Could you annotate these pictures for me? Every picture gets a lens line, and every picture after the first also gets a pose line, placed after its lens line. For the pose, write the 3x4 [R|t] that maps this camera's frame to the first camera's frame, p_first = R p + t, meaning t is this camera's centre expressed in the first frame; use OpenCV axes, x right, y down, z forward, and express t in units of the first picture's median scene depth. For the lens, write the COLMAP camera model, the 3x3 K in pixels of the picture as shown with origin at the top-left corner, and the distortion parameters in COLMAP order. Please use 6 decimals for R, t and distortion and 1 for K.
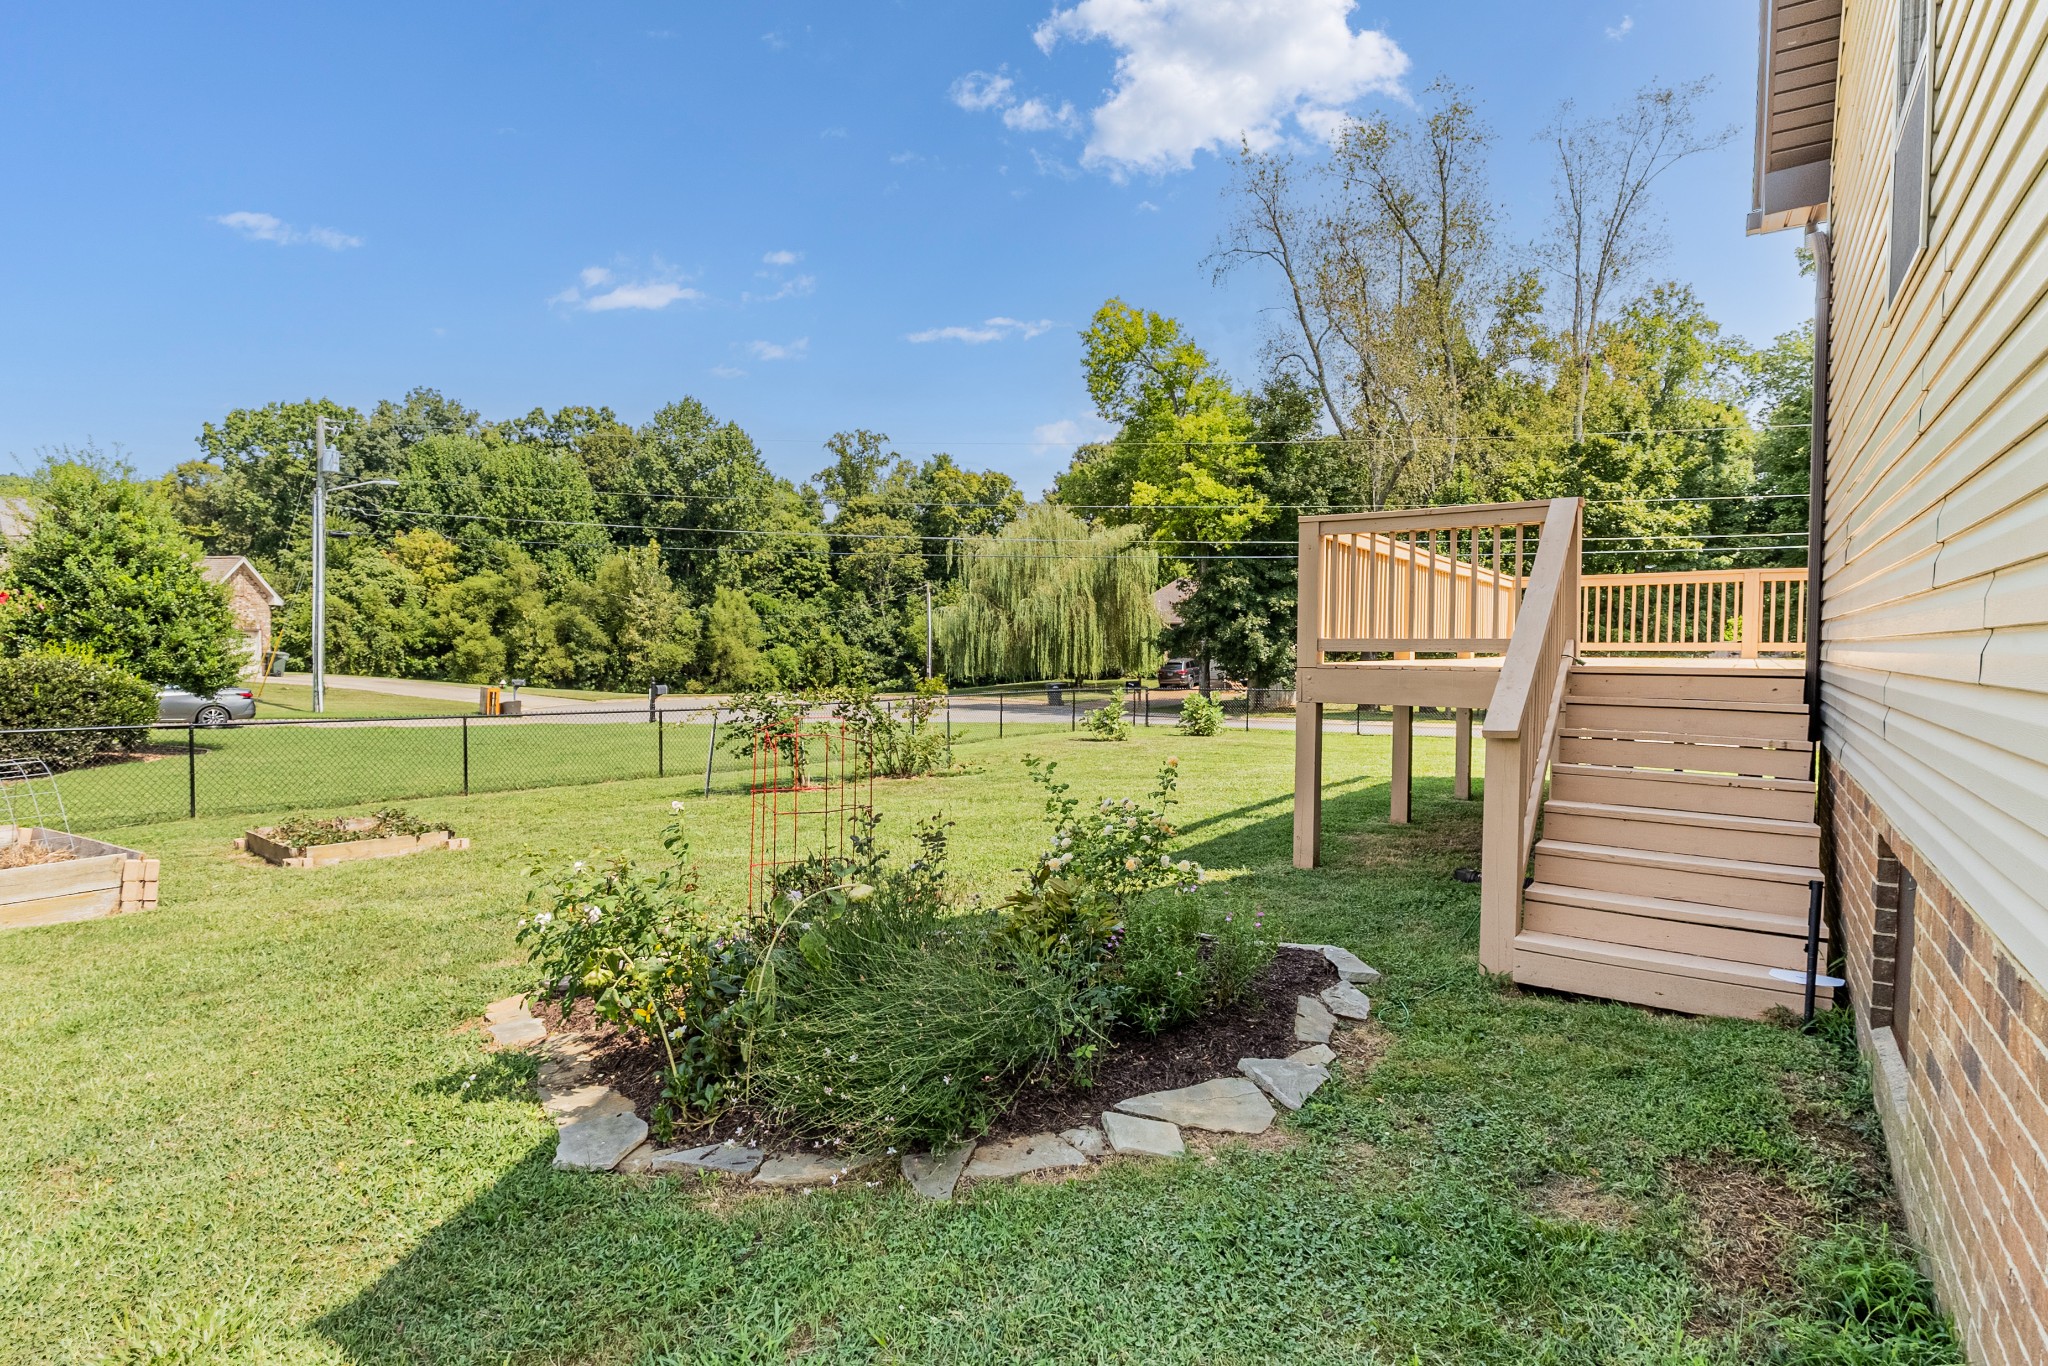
lens RADIAL K [[1072.8, 0, 990.9], [0, 1072.8, 681.9], [0, 0, 1]] dist [0.043347, -0.034827]
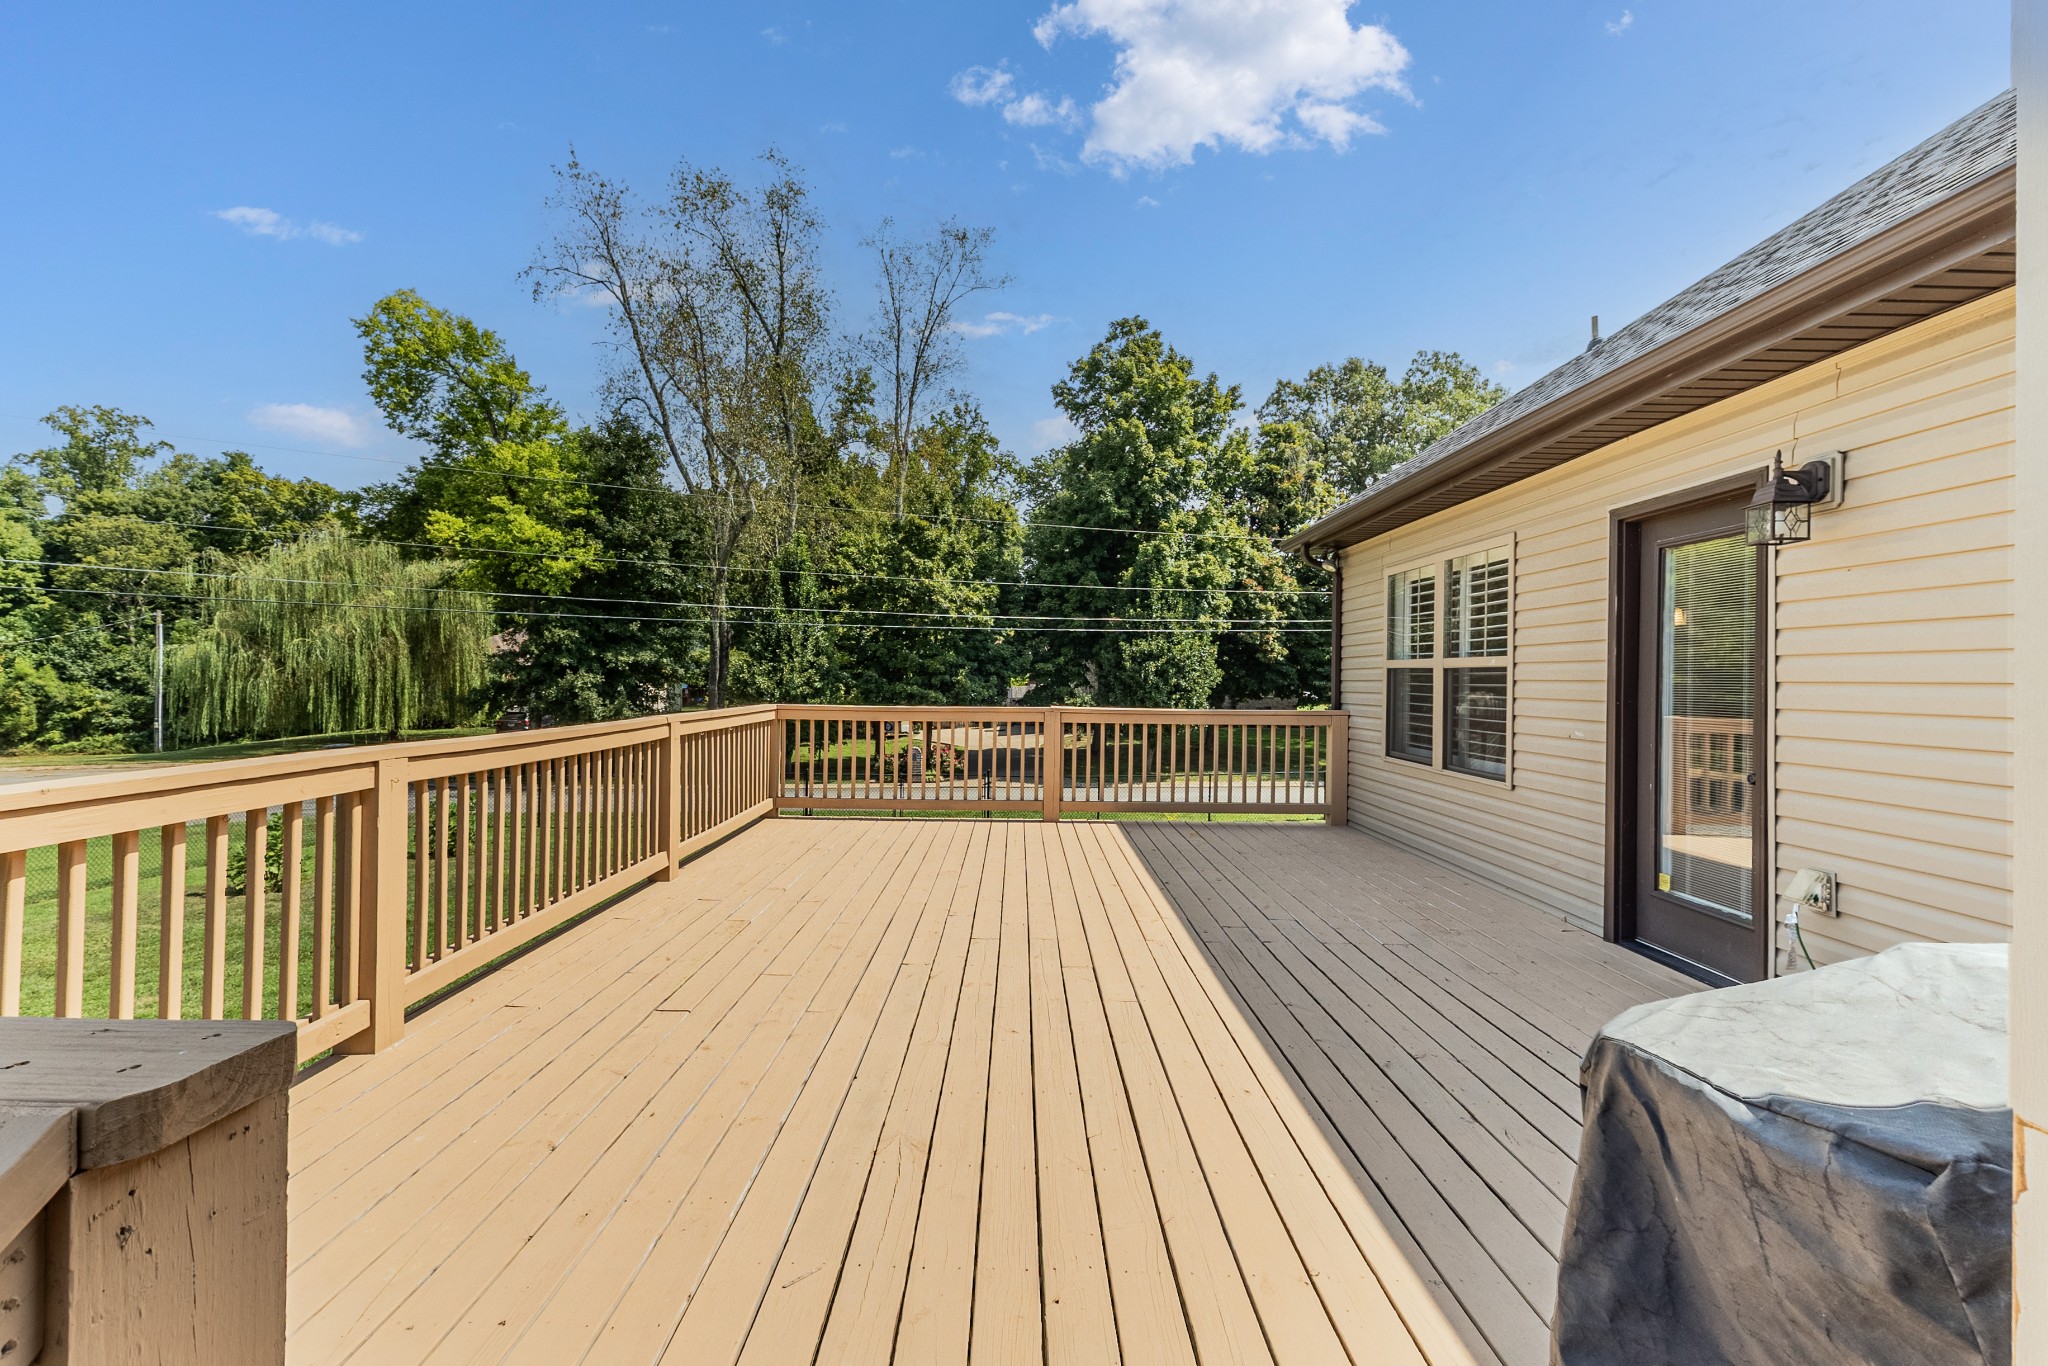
lens RADIAL K [[956.5, 0, 1019.0], [0, 956.5, 679.2], [0, 0, 1]] dist [0.015945, -0.000930]
pose [[0.819421, 0.006975, 0.573150, 0.074015], [0.010045, 0.999598, -0.026526, -0.028171], [-0.573105, 0.027494, 0.819021, 0.118809]]
